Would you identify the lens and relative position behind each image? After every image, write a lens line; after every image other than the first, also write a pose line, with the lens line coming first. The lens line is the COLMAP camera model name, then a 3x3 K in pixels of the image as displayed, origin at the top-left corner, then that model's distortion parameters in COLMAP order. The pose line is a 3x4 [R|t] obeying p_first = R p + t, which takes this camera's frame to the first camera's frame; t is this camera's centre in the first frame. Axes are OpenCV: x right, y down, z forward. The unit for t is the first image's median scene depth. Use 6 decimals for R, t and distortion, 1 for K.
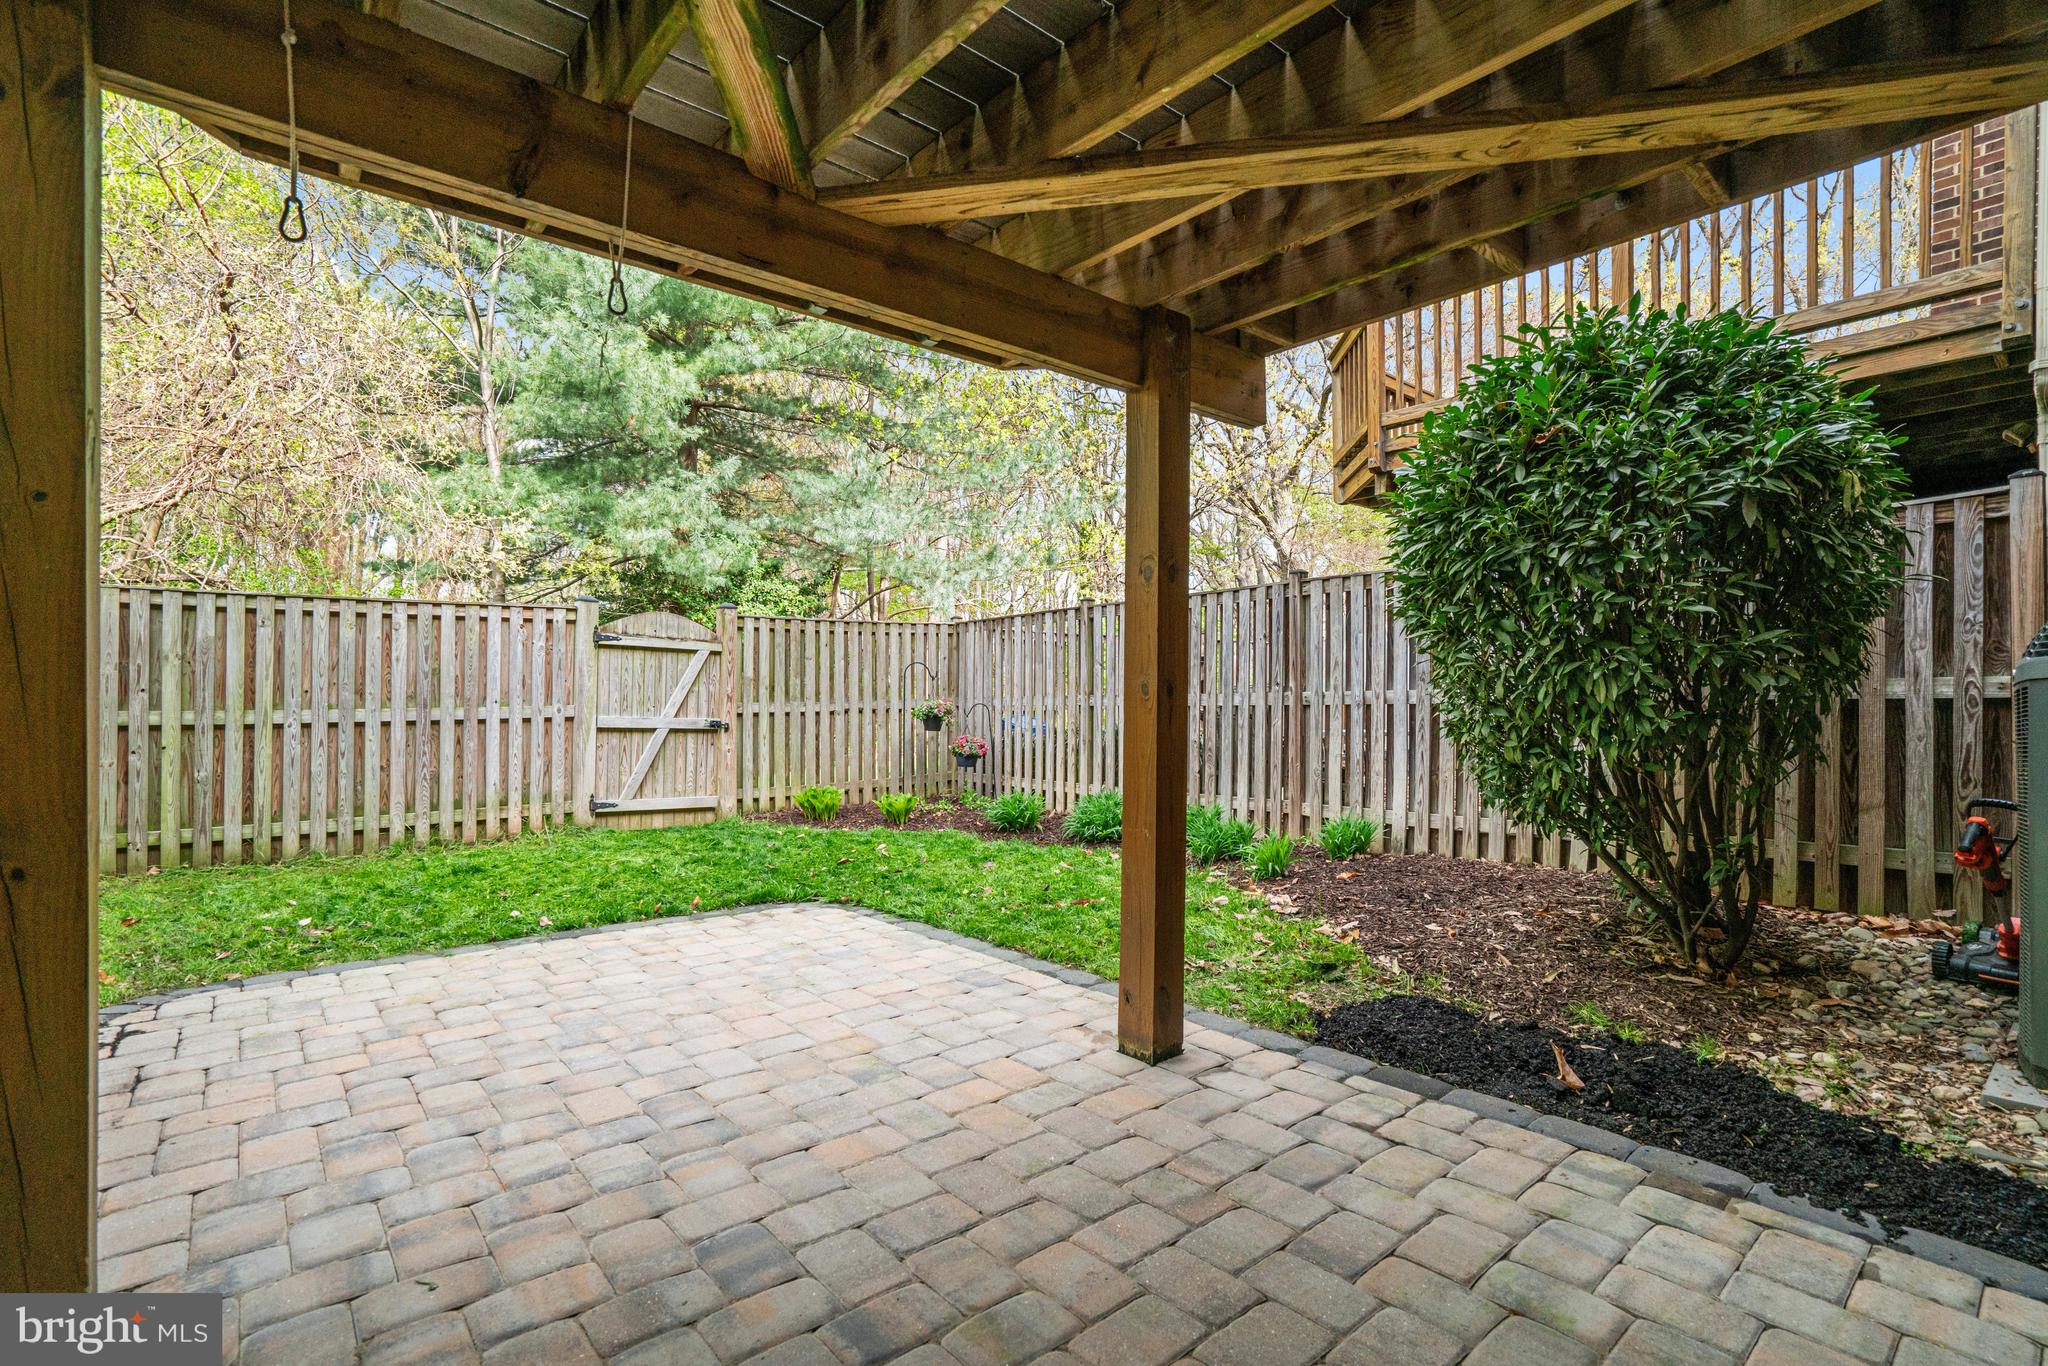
lens RADIAL K [[953.9, 0, 1049.9], [0, 953.9, 713.0], [0, 0, 1]] dist [-0.036433, 0.020941]
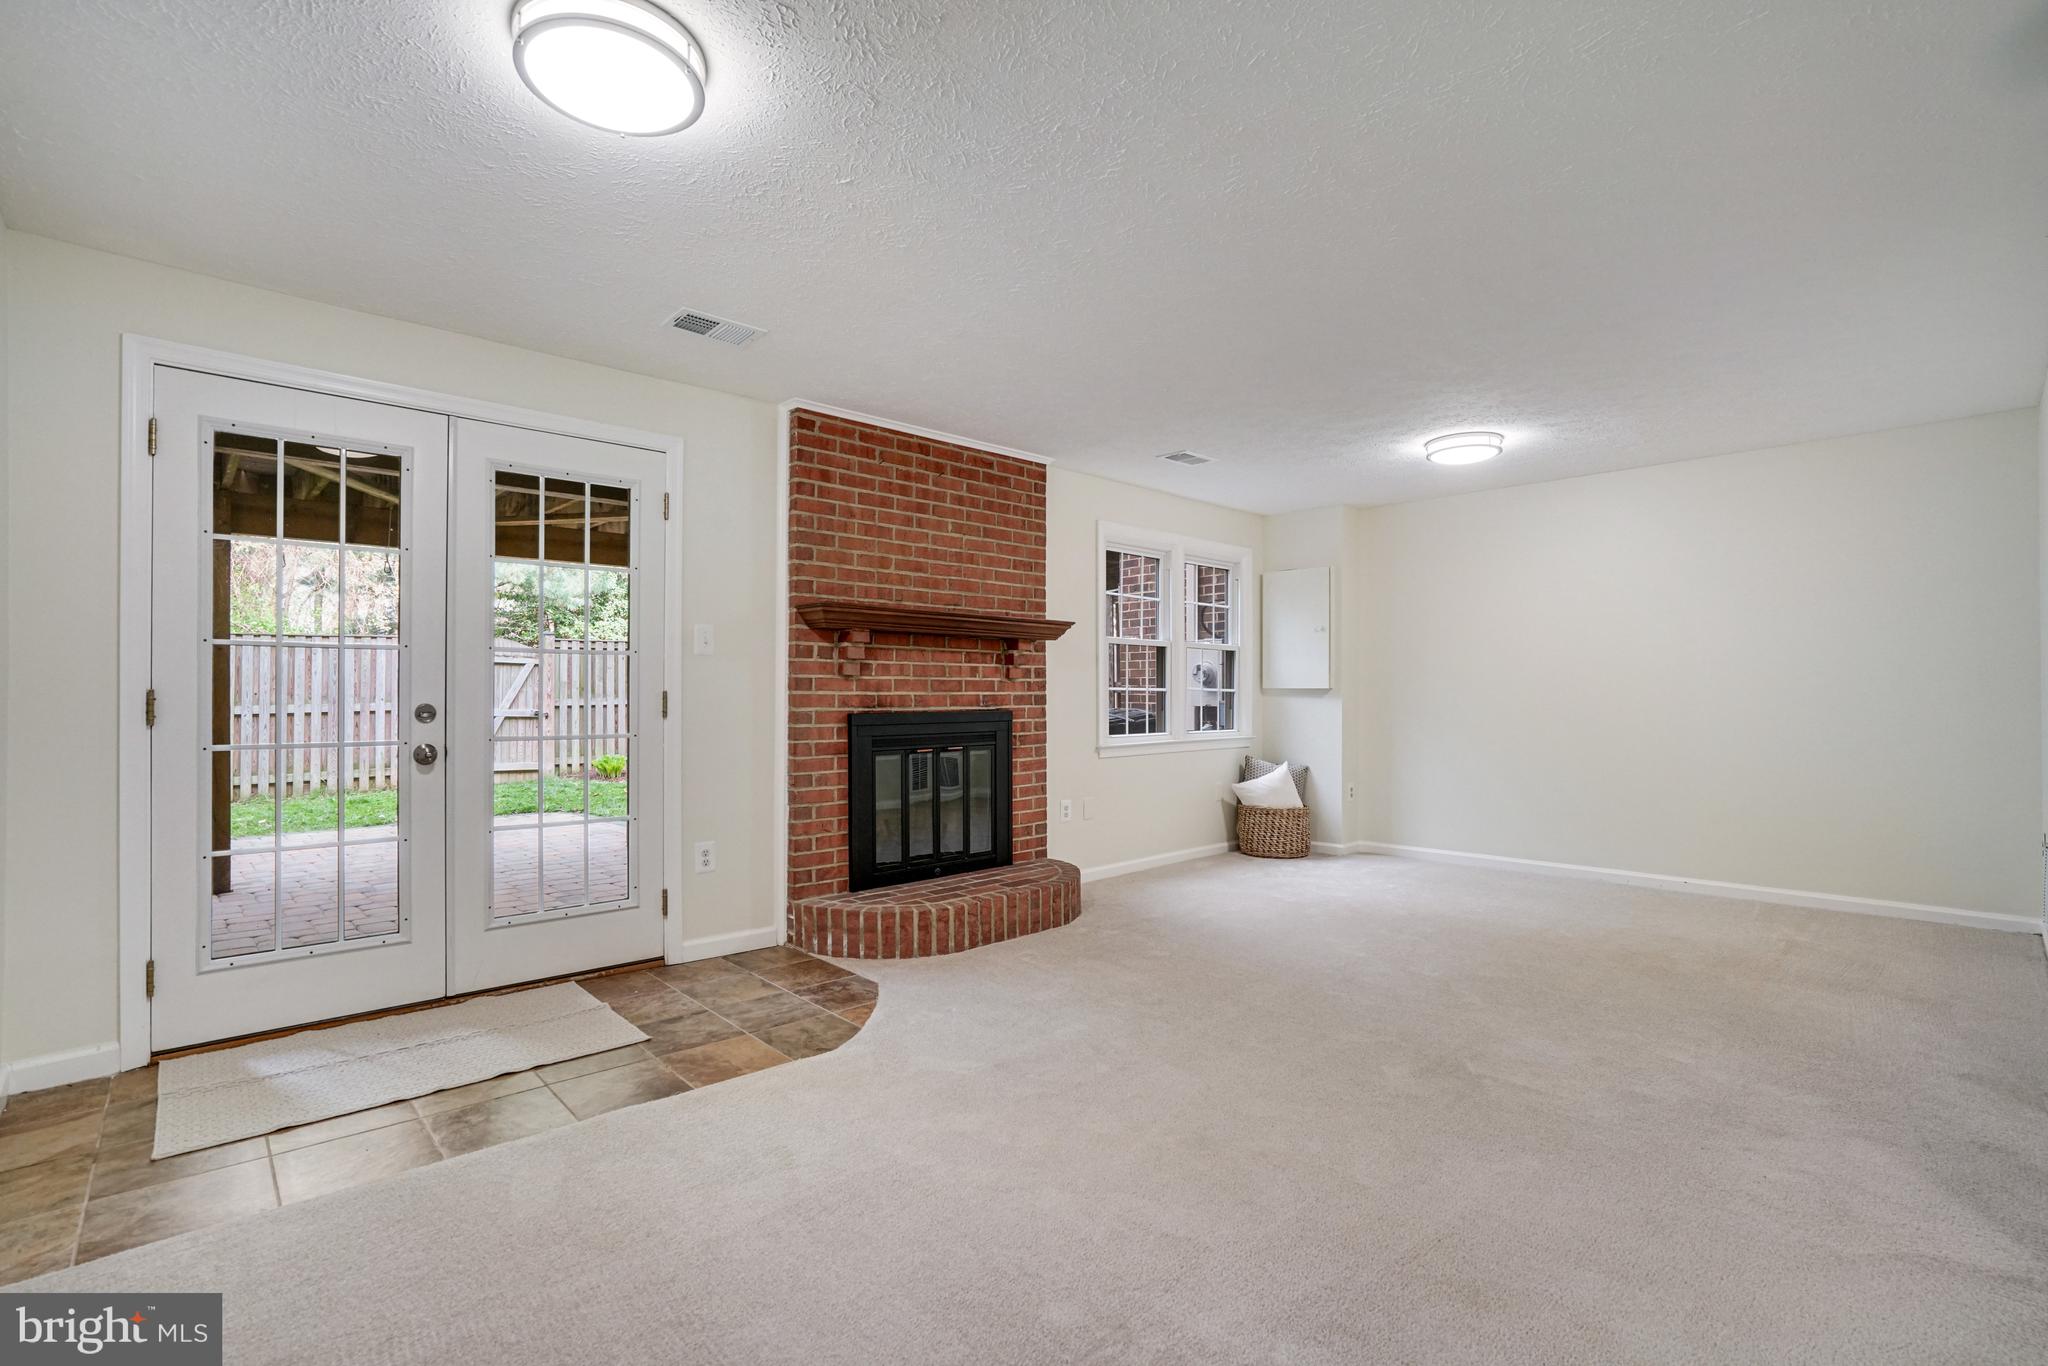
lens RADIAL K [[936.0, 0, 1035.6], [0, 936.0, 691.6], [0, 0, 1]] dist [-0.029237, 0.007949]
pose [[0.998827, -0.005418, 0.048122, 0.407087], [0.006020, 0.999905, -0.012371, 0.000558], [-0.048050, 0.012646, 0.998765, -0.558446]]
